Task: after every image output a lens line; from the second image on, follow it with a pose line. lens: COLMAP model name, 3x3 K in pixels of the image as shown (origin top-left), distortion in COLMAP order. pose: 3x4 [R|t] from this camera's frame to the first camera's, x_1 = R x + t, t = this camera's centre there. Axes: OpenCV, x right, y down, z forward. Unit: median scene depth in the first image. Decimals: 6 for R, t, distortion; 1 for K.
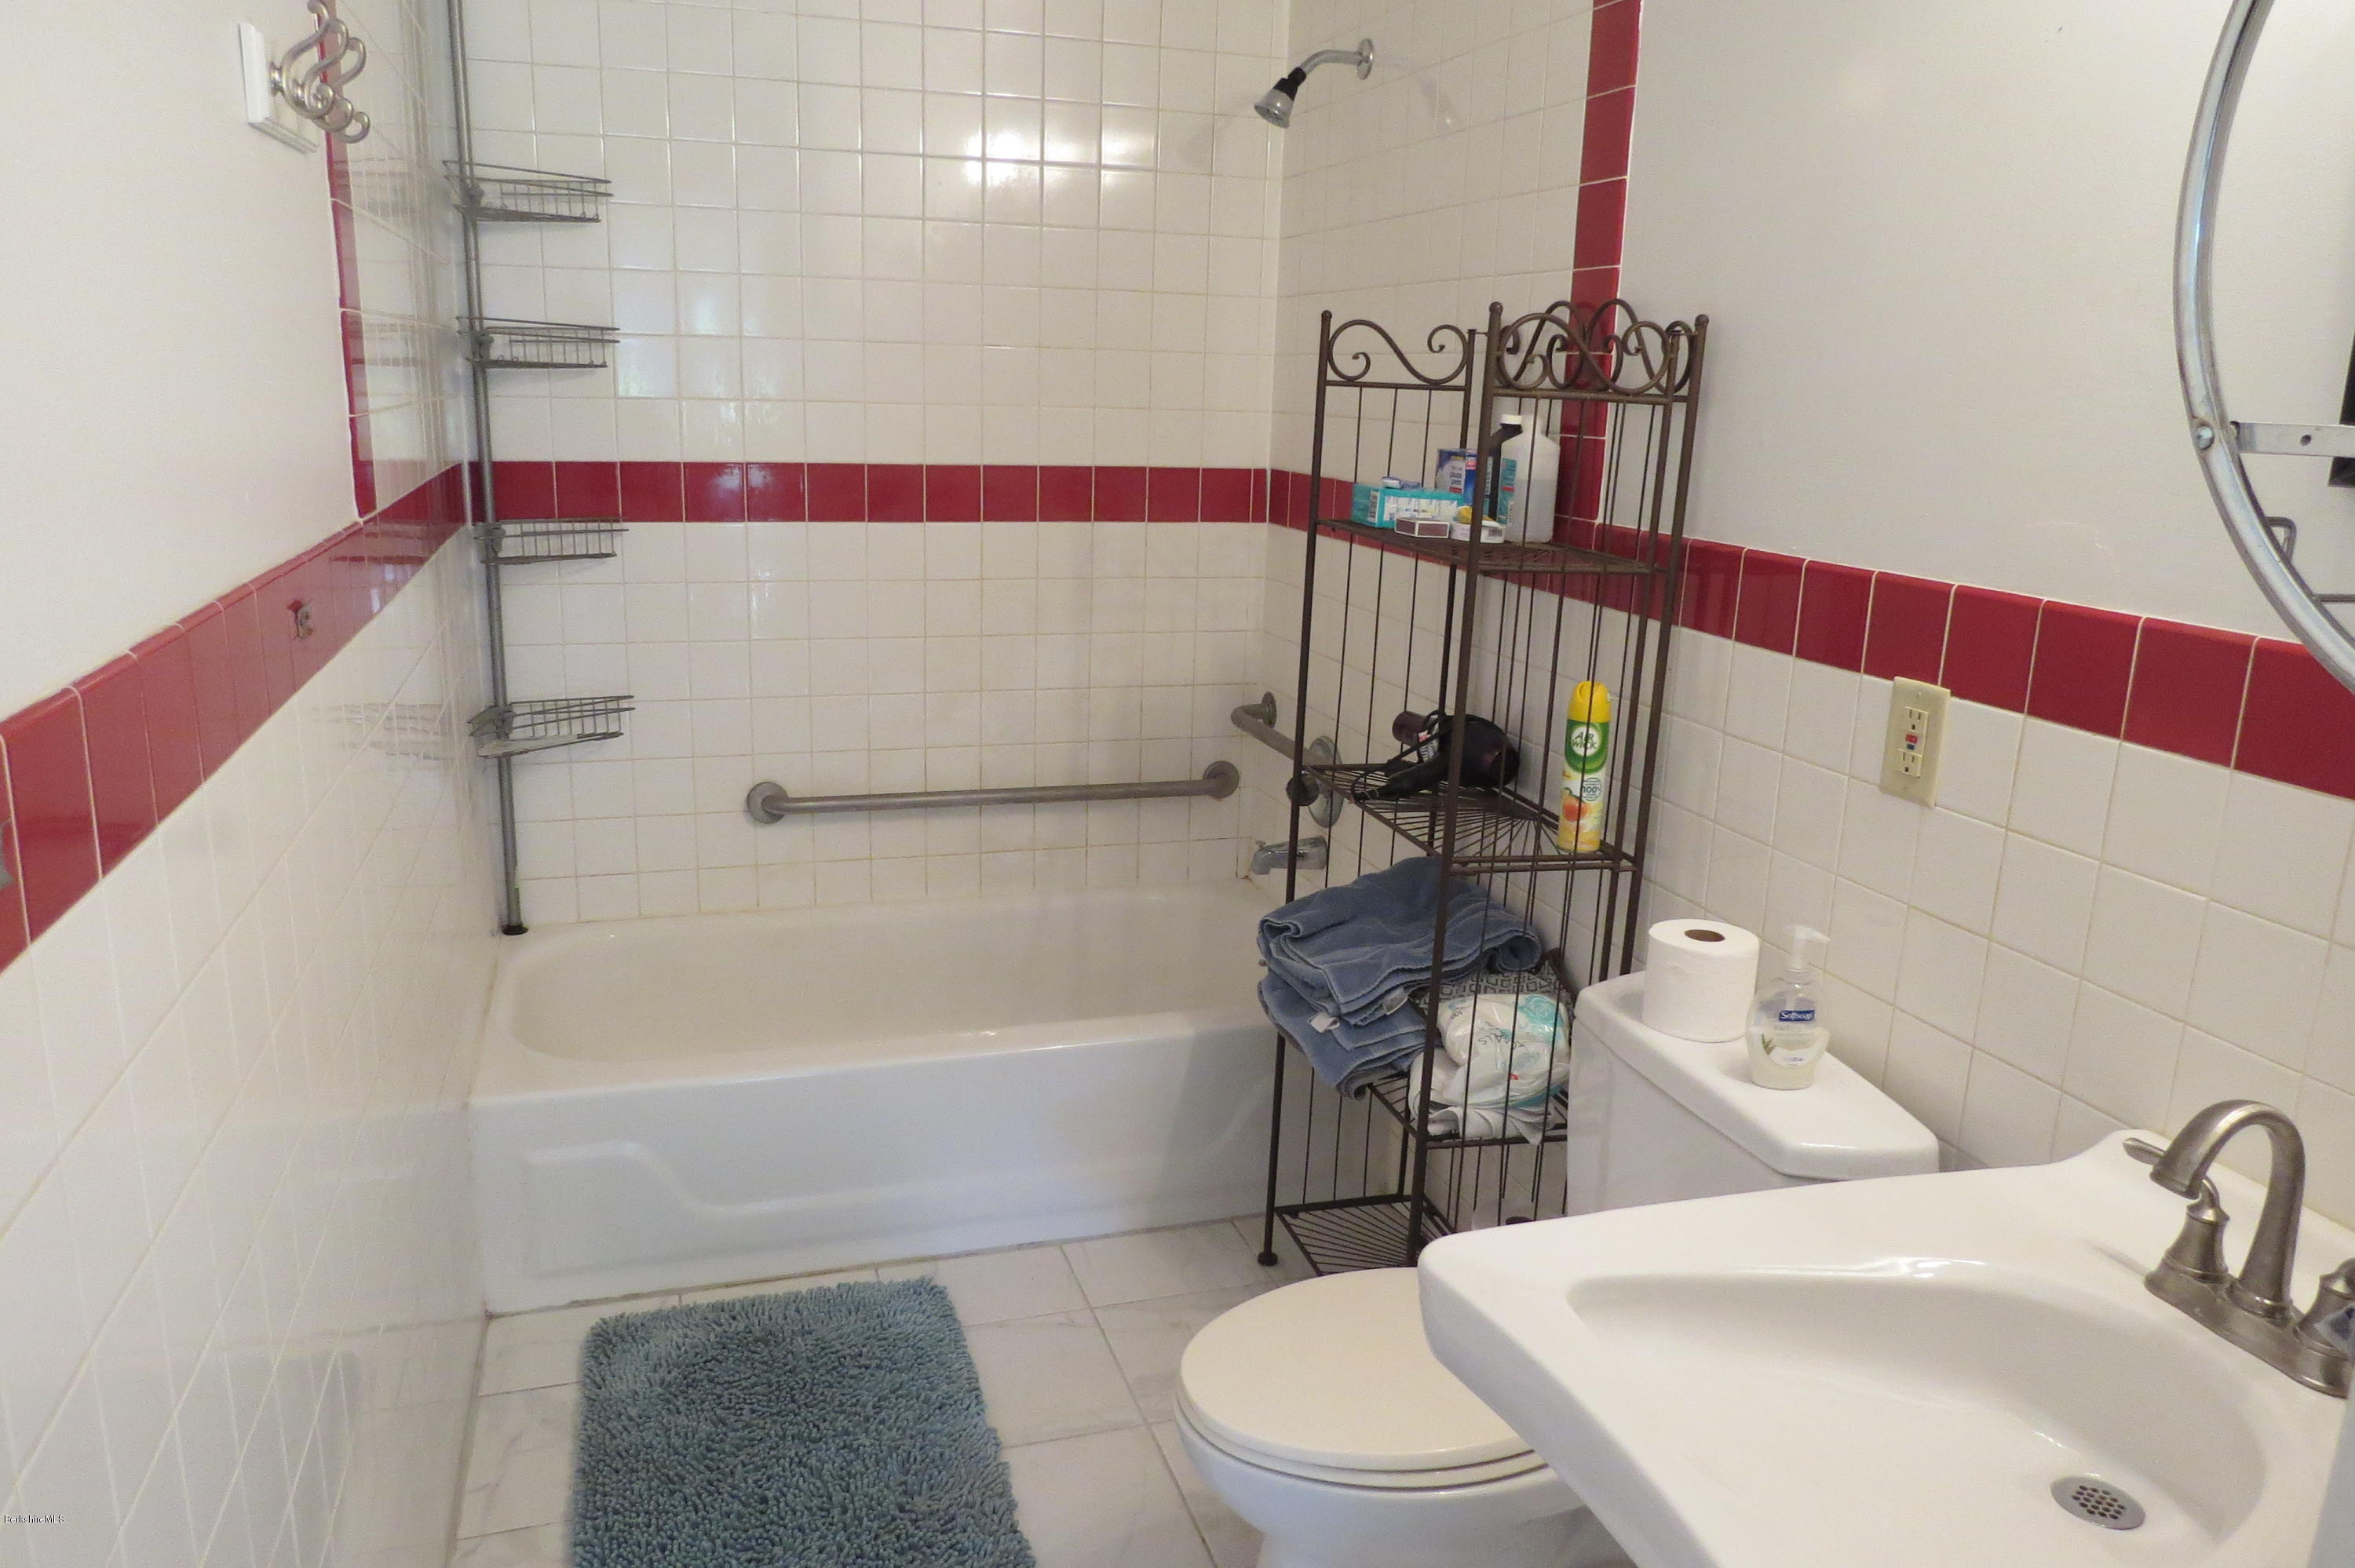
lens RADIAL K [[1660.8, 0, 1169.1], [0, 1660.8, 787.9], [0, 0, 1]] dist [-0.030435, 0.006437]
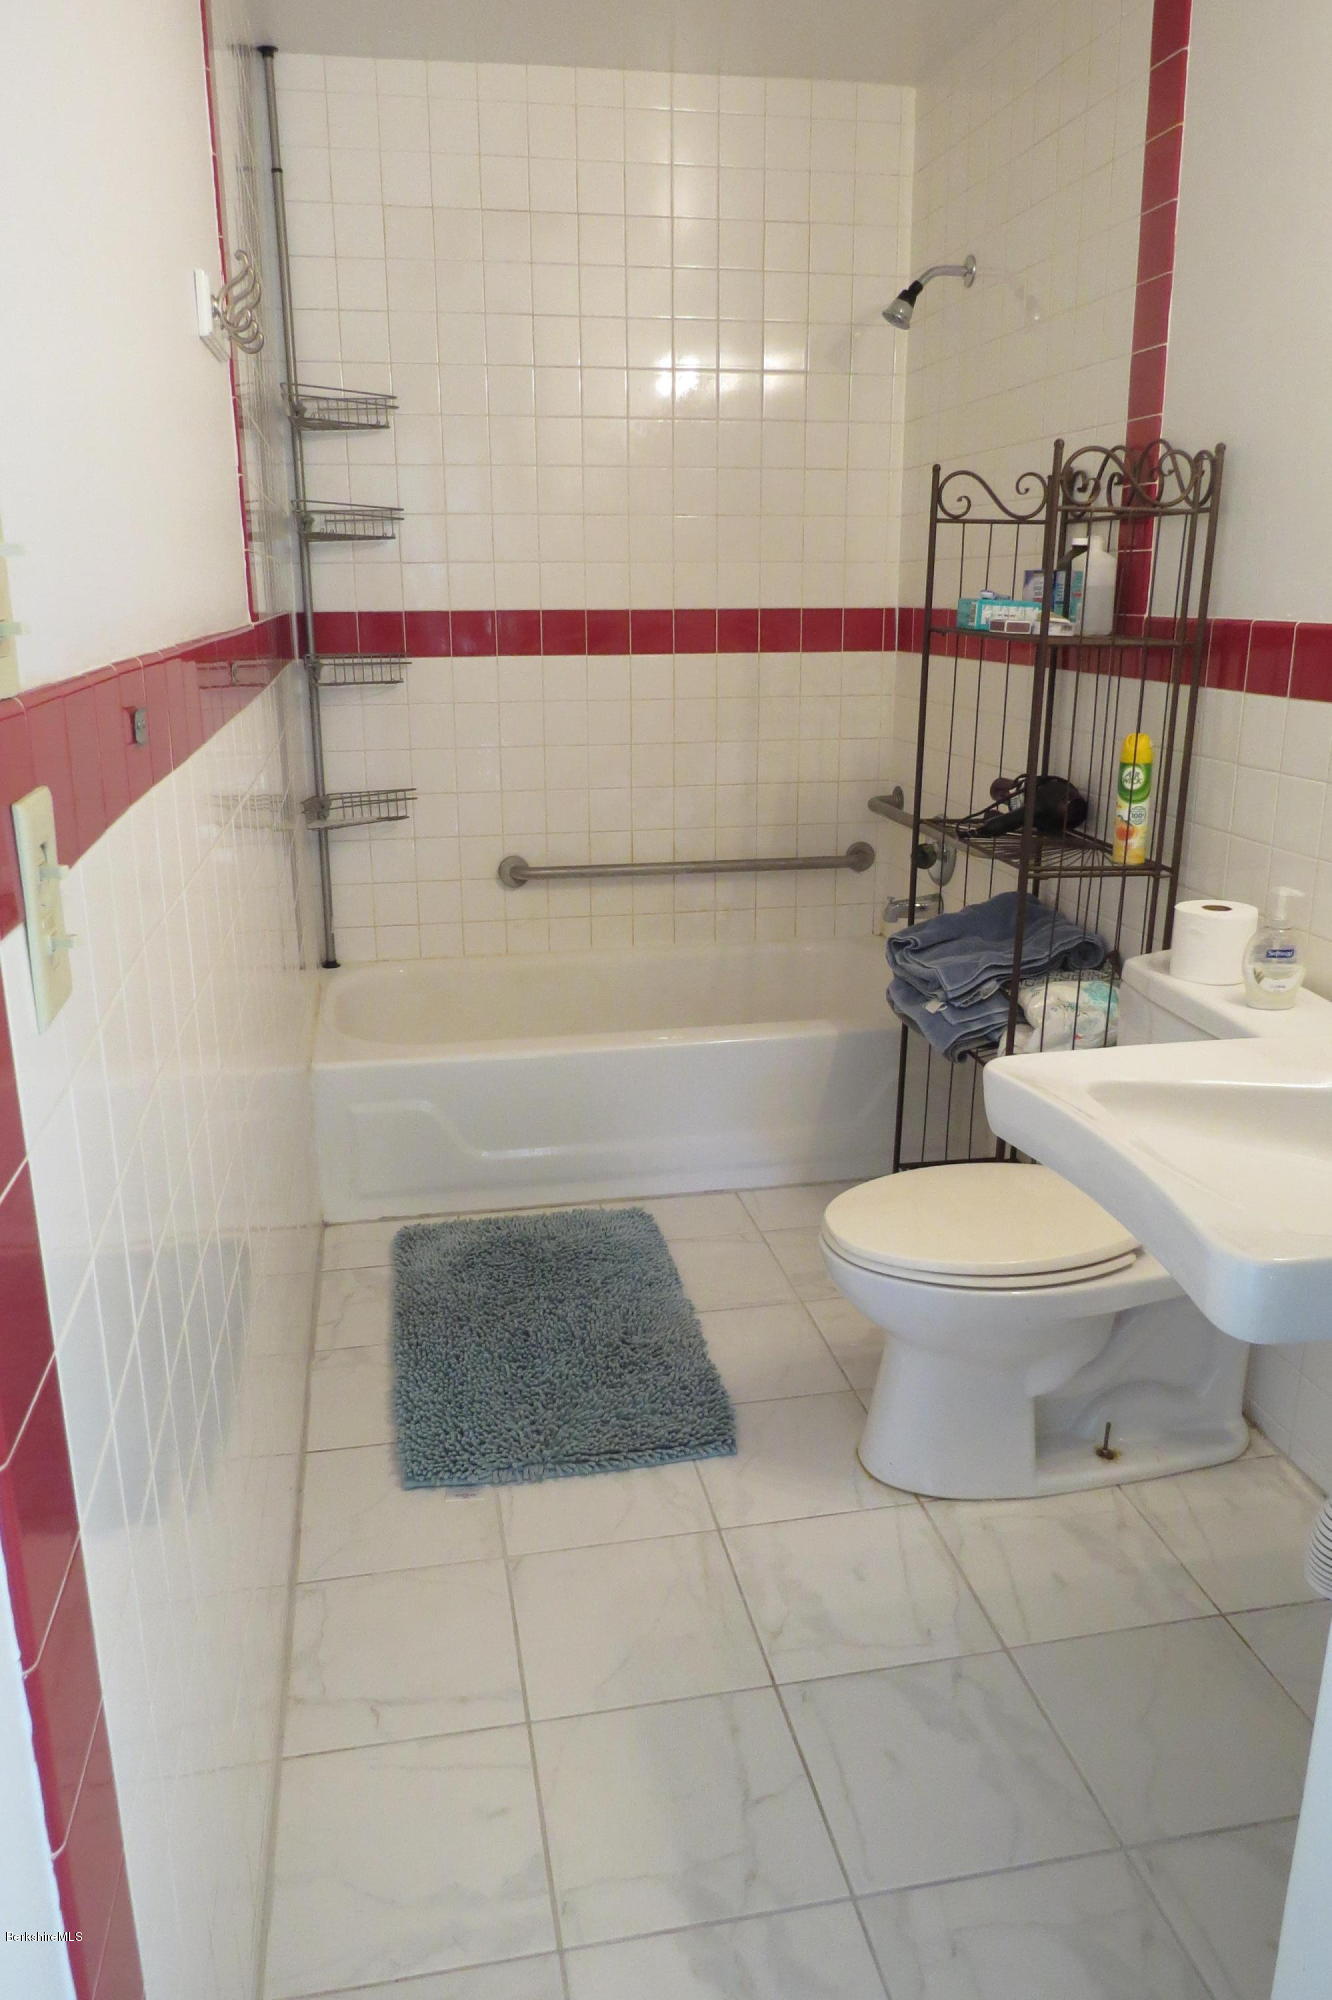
lens RADIAL K [[1410.7, 0, 666.0], [0, 1410.7, 1000.0], [0, 0, 1]] dist [-0.030435, 0.006437]
pose [[0.993672, -0.001584, -0.112306, 0.005639], [0.005749, 0.999307, 0.036771, 0.086691], [0.112170, -0.037184, 0.992993, -0.131985]]
